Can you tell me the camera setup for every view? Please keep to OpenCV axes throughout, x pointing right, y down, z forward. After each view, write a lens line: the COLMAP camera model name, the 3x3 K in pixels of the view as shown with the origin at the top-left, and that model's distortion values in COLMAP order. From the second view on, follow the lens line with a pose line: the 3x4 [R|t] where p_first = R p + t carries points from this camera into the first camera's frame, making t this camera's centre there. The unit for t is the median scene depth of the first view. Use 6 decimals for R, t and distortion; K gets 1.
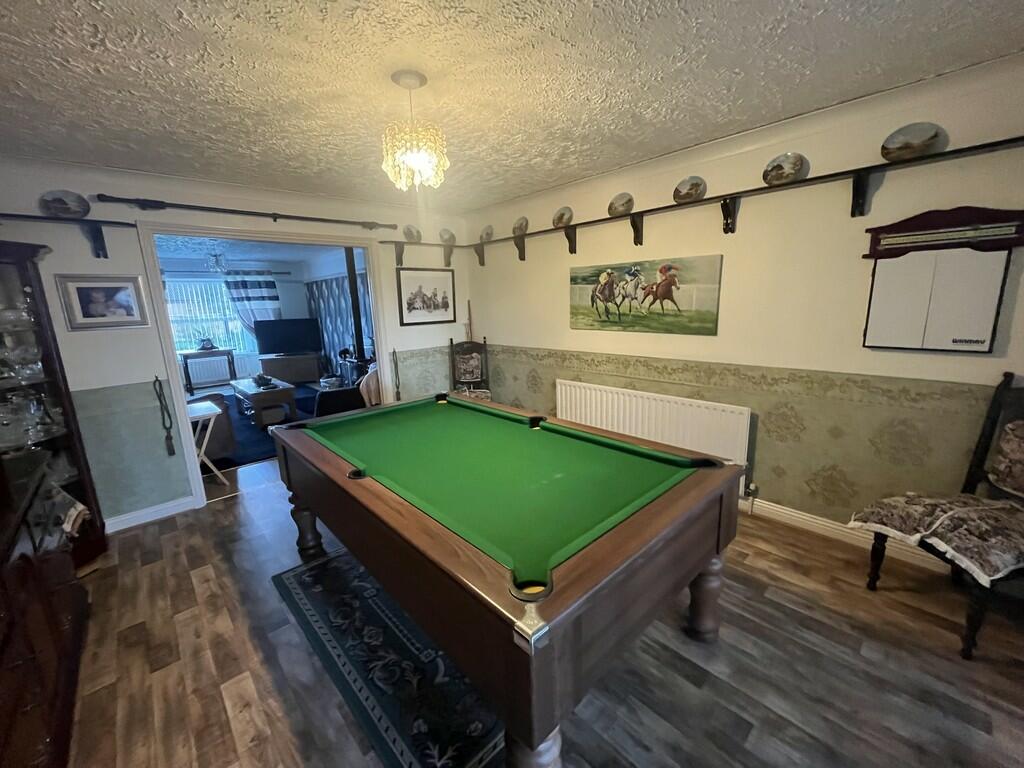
lens RADIAL K [[412.6, 0, 512.8], [0, 412.6, 383.9], [0, 0, 1]] dist [-0.000868, 0.000269]
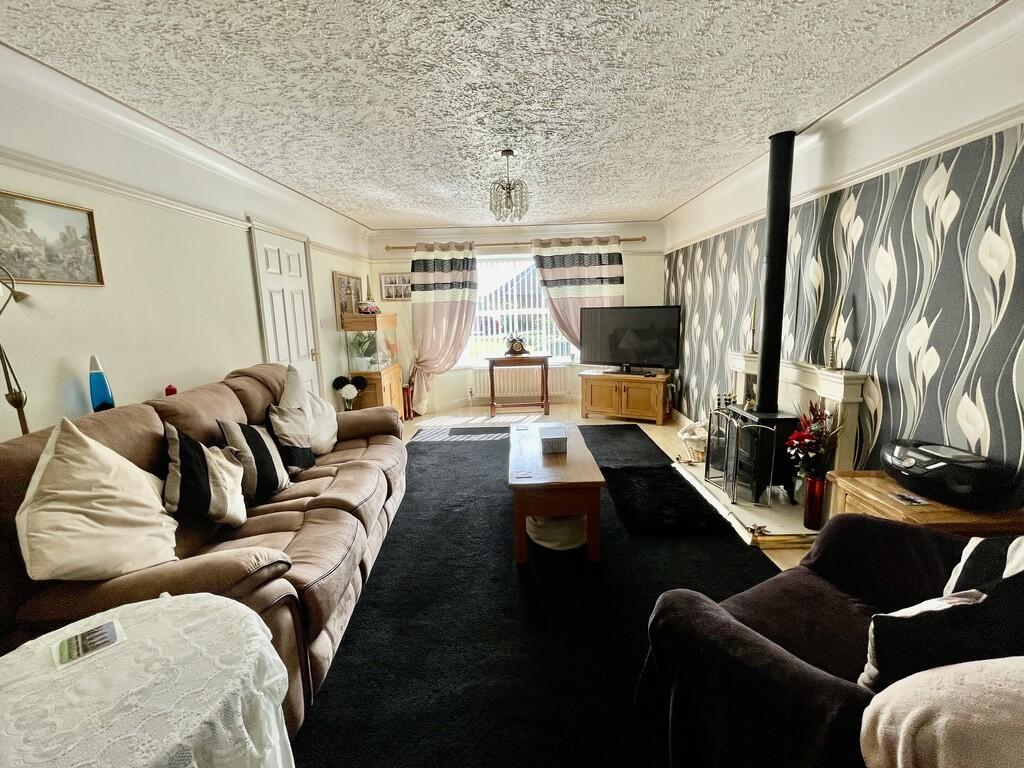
lens RADIAL K [[460.4, 0, 516.3], [0, 460.4, 380.0], [0, 0, 1]] dist [-0.001498, 0.000091]
pose [[0.725294, 0.129056, -0.676235, -0.196068], [-0.137848, 0.989604, 0.041013, -0.064285], [0.674498, 0.063471, 0.735543, 0.393522]]
